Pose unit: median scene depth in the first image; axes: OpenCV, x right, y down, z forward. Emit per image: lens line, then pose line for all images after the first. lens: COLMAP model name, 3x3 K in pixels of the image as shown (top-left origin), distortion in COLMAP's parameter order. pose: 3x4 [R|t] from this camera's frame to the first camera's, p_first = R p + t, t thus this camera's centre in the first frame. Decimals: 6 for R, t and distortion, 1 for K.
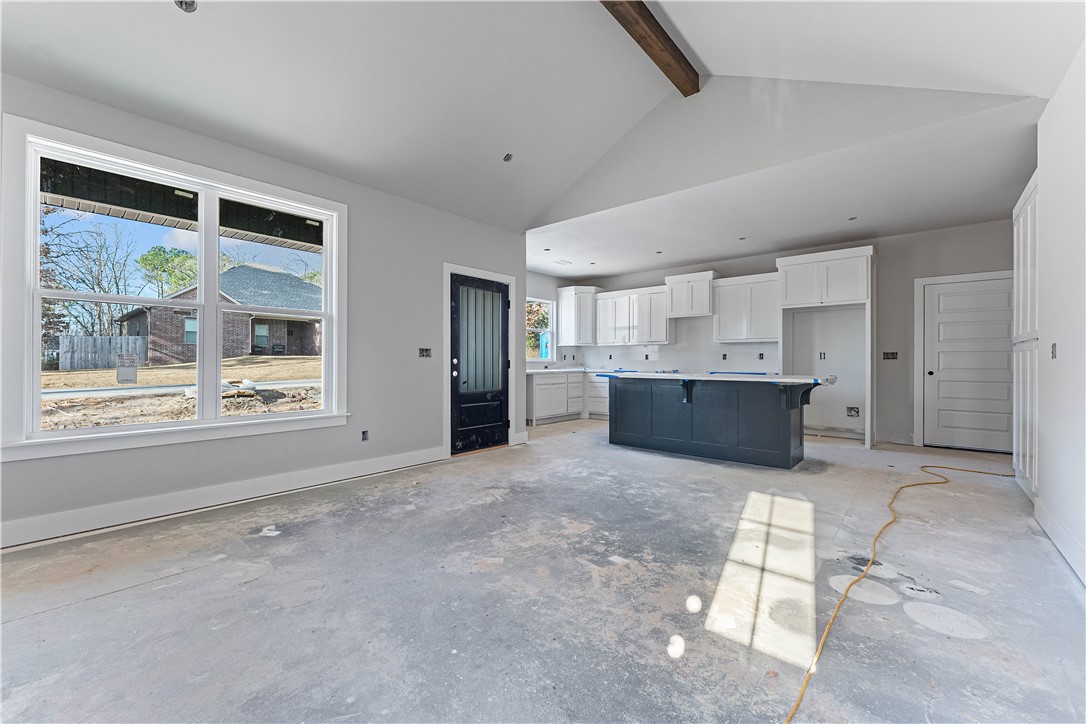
lens RADIAL K [[440.3, 0, 538.5], [0, 440.3, 364.6], [0, 0, 1]] dist [-0.000187, 0.000542]
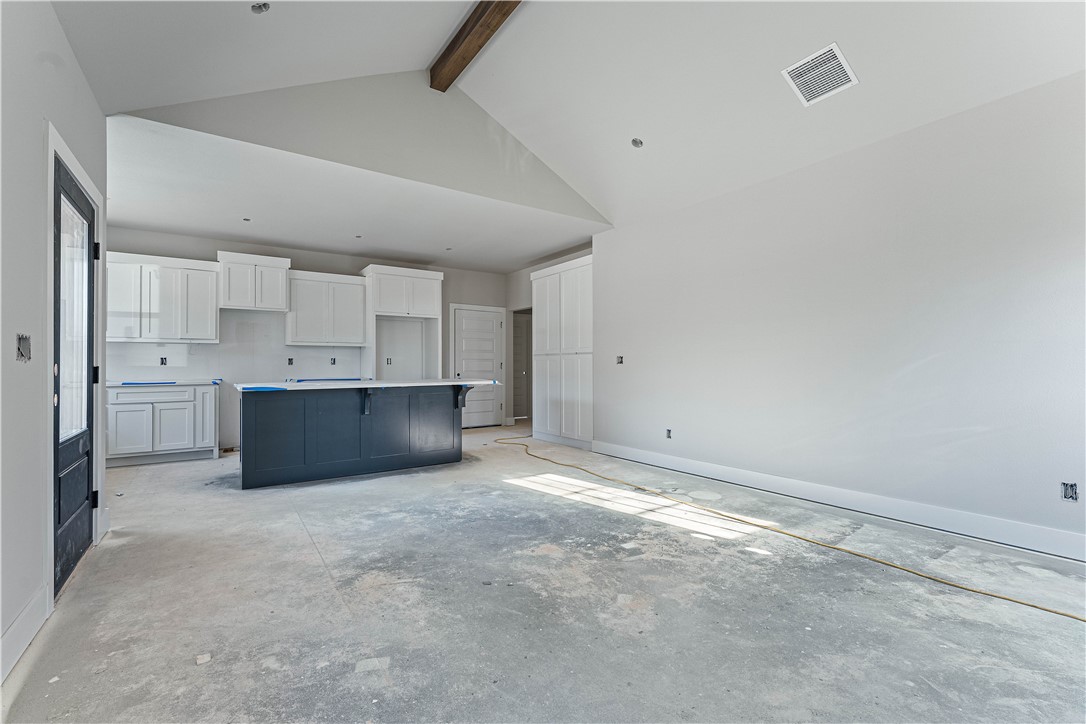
lens RADIAL K [[472.5, 0, 543.6], [0, 472.5, 354.1], [0, 0, 1]] dist [0.002986, -0.003658]
pose [[0.240531, 0.021319, 0.970407, -0.549042], [0.013414, 0.999590, -0.025285, -0.004105], [-0.970549, 0.019099, 0.240147, 0.489745]]
